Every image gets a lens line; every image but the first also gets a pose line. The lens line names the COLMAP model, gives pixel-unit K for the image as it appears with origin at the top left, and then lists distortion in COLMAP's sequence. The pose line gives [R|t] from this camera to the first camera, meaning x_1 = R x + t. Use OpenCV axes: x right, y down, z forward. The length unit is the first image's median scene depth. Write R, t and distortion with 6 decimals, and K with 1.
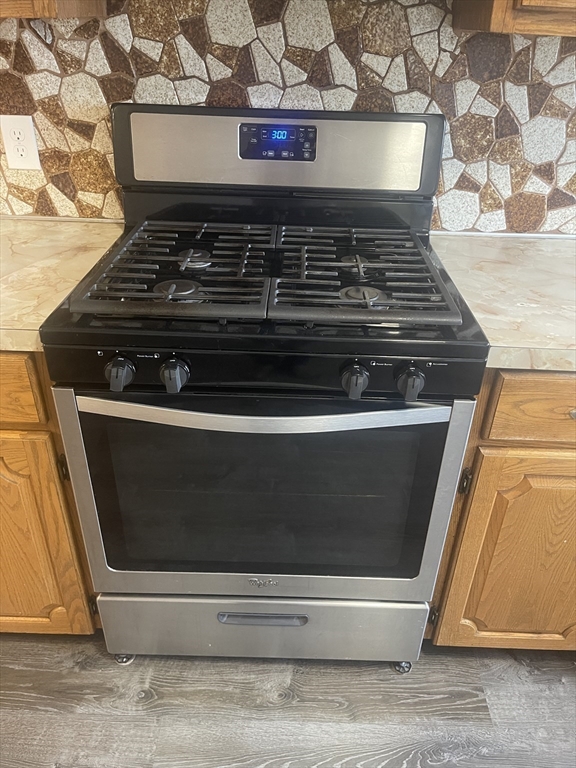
lens RADIAL K [[579.1, 0, 294.0], [0, 579.1, 383.8], [0, 0, 1]] dist [0.057617, -0.080259]
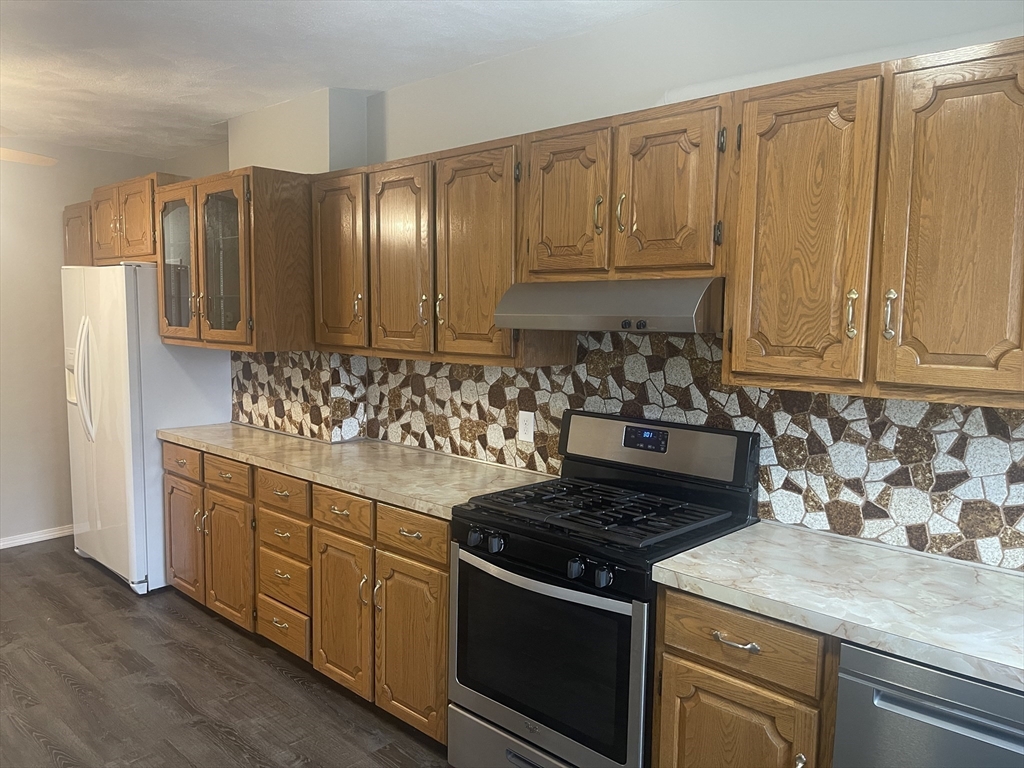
lens RADIAL K [[772.1, 0, 510.2], [0, 772.1, 393.0], [0, 0, 1]] dist [0.057617, -0.080259]
pose [[0.735337, 0.053446, -0.675591, 1.049381], [-0.352168, 0.881853, -0.313550, 0.228880], [0.579014, 0.468486, 0.667281, -0.586228]]
